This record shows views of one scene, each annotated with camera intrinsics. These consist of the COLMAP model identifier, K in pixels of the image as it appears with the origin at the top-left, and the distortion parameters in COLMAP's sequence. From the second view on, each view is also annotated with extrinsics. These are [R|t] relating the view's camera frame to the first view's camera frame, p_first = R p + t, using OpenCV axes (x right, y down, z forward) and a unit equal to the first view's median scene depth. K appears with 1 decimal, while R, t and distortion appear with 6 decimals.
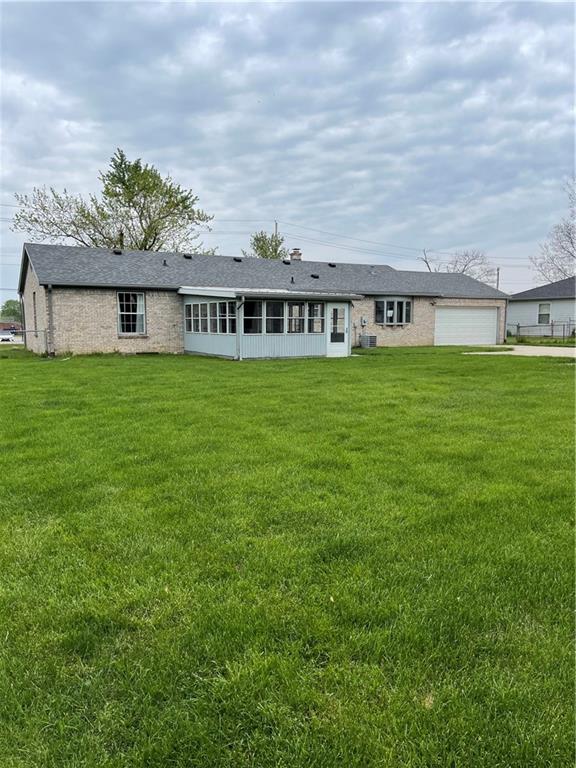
lens RADIAL K [[578.4, 0, 271.8], [0, 578.4, 409.8], [0, 0, 1]] dist [0.050661, -0.035969]
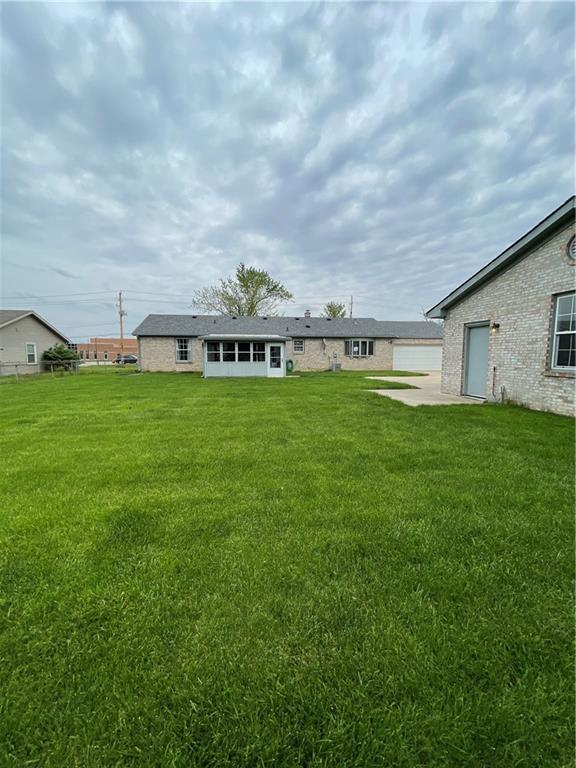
lens RADIAL K [[307.9, 0, 283.6], [0, 307.9, 383.5], [0, 0, 1]] dist [0.003759, 0.001288]
pose [[0.934484, 0.036574, -0.354121, 0.090857], [-0.054903, 0.997614, -0.041847, -0.009273], [0.351745, 0.058548, 0.934263, 0.053426]]
